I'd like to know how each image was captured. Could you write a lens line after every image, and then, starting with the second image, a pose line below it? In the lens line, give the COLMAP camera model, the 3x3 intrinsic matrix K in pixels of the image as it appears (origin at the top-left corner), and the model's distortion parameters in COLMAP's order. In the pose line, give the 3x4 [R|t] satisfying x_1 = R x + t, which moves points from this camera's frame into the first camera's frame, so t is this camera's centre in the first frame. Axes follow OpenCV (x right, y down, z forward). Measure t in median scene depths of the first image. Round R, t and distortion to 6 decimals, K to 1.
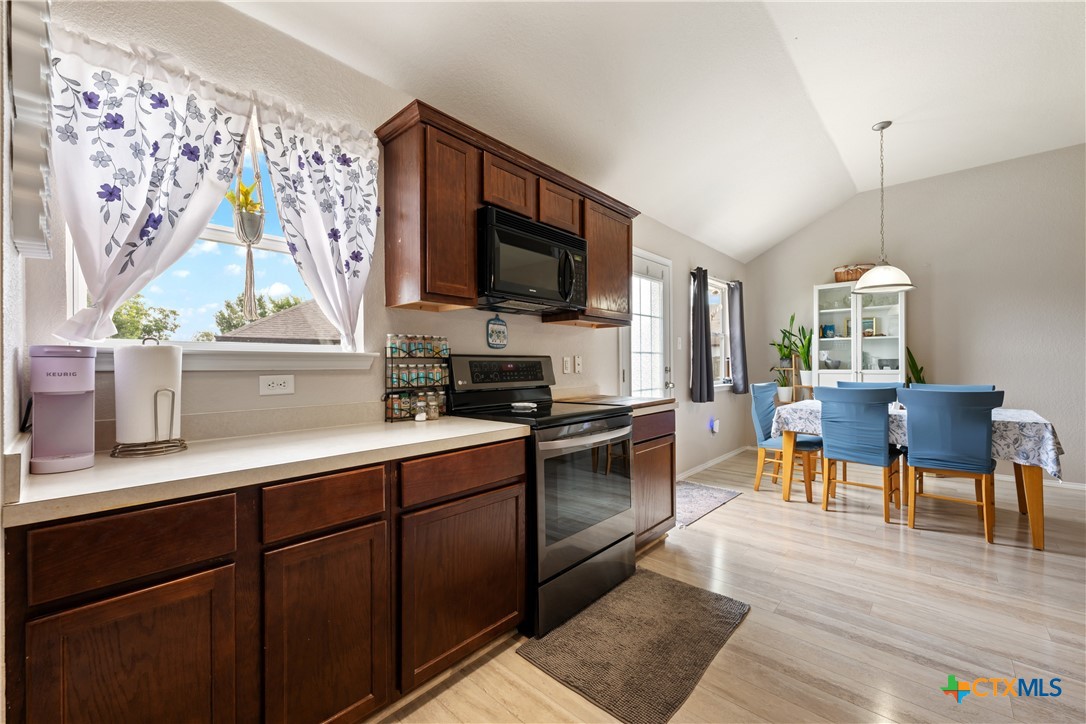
lens RADIAL K [[428.2, 0, 536.6], [0, 428.2, 368.3], [0, 0, 1]] dist [-0.006250, 0.000932]
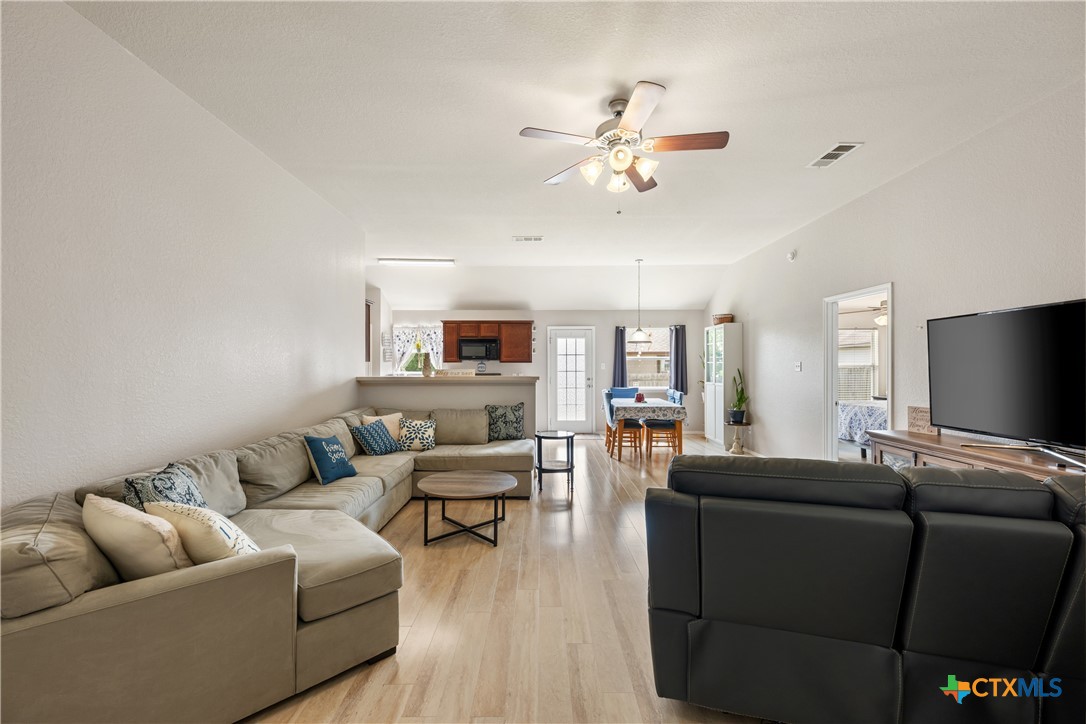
lens RADIAL K [[428.2, 0, 545.9], [0, 428.2, 364.5], [0, 0, 1]] dist [-0.006250, 0.000932]
pose [[0.694028, 0.005826, -0.719924, 2.758993], [-0.008056, 0.999967, 0.000326, -0.110824], [0.719902, 0.005574, 0.694053, -1.007612]]
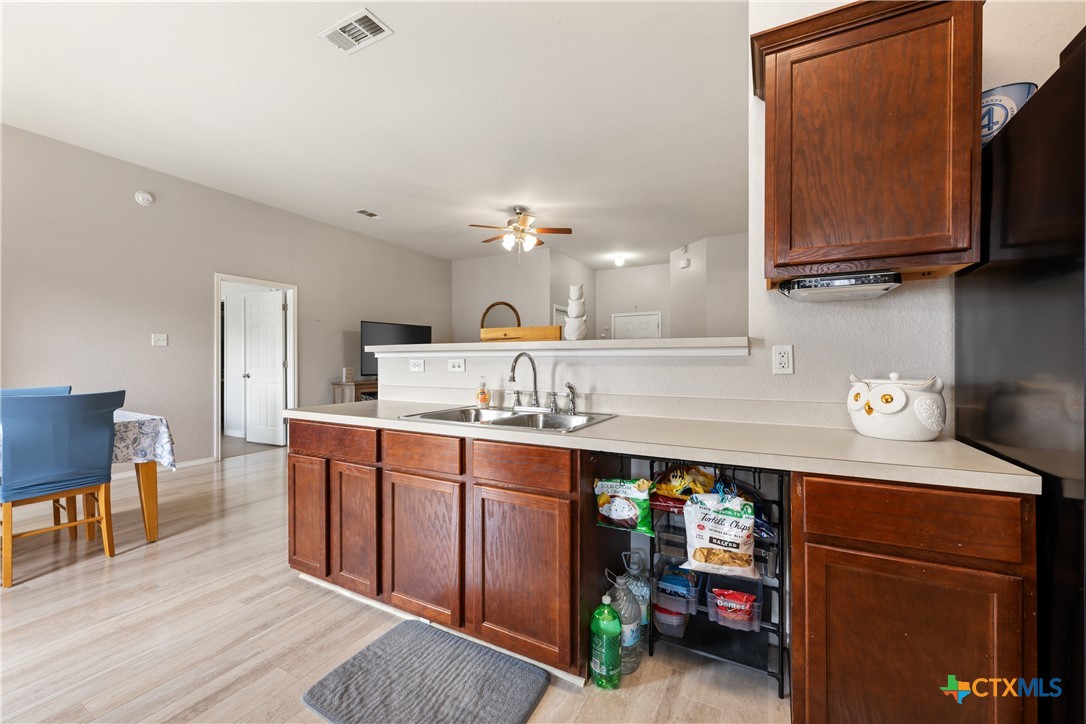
lens RADIAL K [[428.2, 0, 544.4], [0, 428.2, 362.5], [0, 0, 1]] dist [-0.006250, 0.000932]
pose [[-0.258673, 0.002535, 0.965962, -0.068135], [0.008419, 0.999964, -0.000370, -0.000099], [-0.965928, 0.008037, -0.258685, 0.365421]]
